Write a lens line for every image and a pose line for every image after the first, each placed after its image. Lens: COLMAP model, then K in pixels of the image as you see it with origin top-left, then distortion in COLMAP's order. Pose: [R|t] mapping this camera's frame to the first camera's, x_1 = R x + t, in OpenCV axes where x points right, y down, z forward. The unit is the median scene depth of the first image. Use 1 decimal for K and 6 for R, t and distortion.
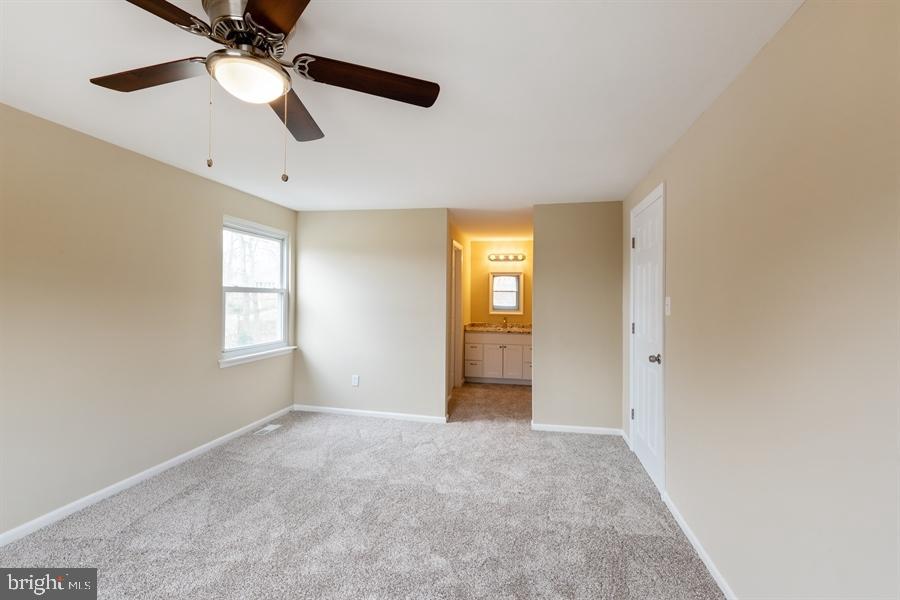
lens RADIAL K [[393.8, 0, 450.0], [0, 393.8, 300.0], [0, 0, 1]] dist [0.000790, -0.000096]
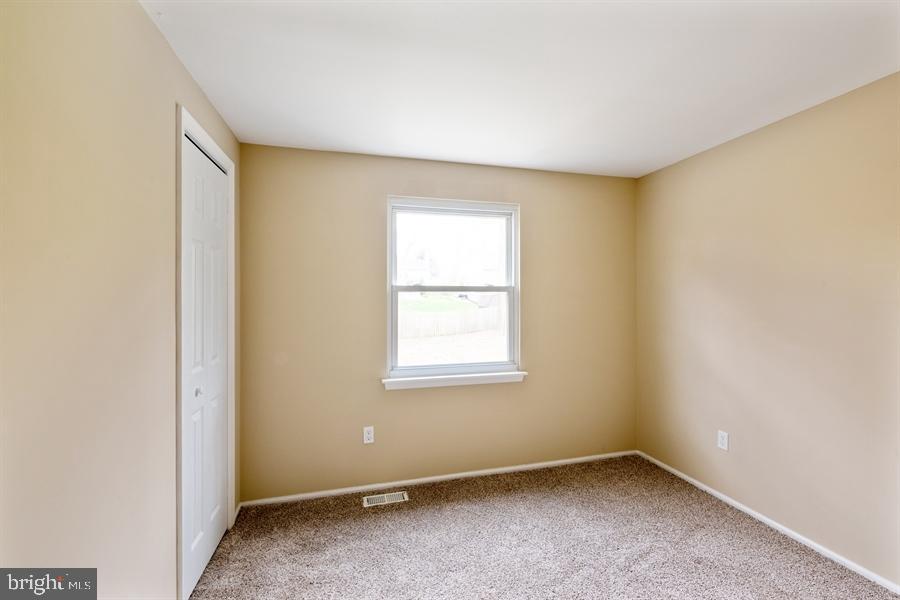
lens RADIAL K [[393.8, 0, 450.0], [0, 393.8, 300.0], [0, 0, 1]] dist [0.000790, -0.000096]
pose [[0.454572, -0.005789, -0.890691, 0.196766], [0.005224, 0.999979, -0.003833, -0.001788], [0.890695, -0.002911, 0.454593, 0.862984]]
